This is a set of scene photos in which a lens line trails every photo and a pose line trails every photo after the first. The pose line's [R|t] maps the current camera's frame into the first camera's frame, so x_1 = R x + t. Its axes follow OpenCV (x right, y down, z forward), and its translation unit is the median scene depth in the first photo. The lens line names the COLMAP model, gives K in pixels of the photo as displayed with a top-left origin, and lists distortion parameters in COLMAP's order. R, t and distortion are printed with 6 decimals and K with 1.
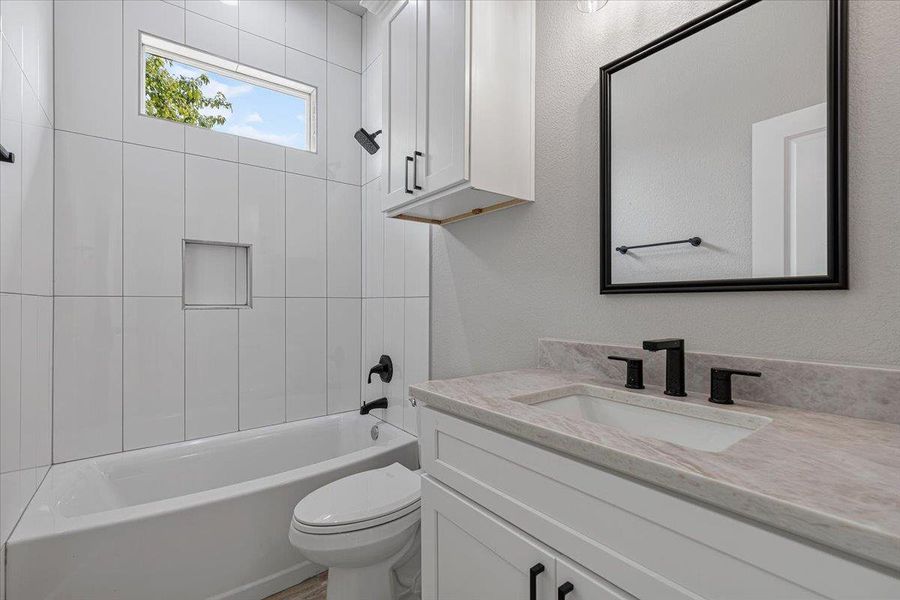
lens RADIAL K [[406.0, 0, 448.3], [0, 406.0, 299.0], [0, 0, 1]] dist [-0.000217, -0.000108]
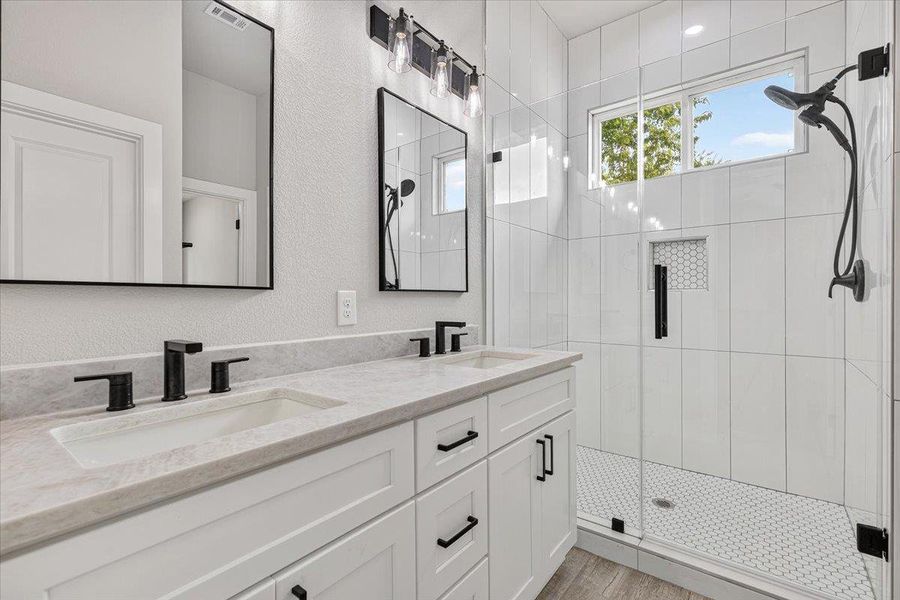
lens RADIAL K [[406.0, 0, 448.1], [0, 406.0, 301.1], [0, 0, 1]] dist [-0.000217, -0.000108]
pose [[-0.250694, -0.006963, 0.968041, -0.528690], [-0.005876, 0.999967, 0.005671, -0.003248], [-0.968048, -0.004266, -0.250727, 0.629441]]
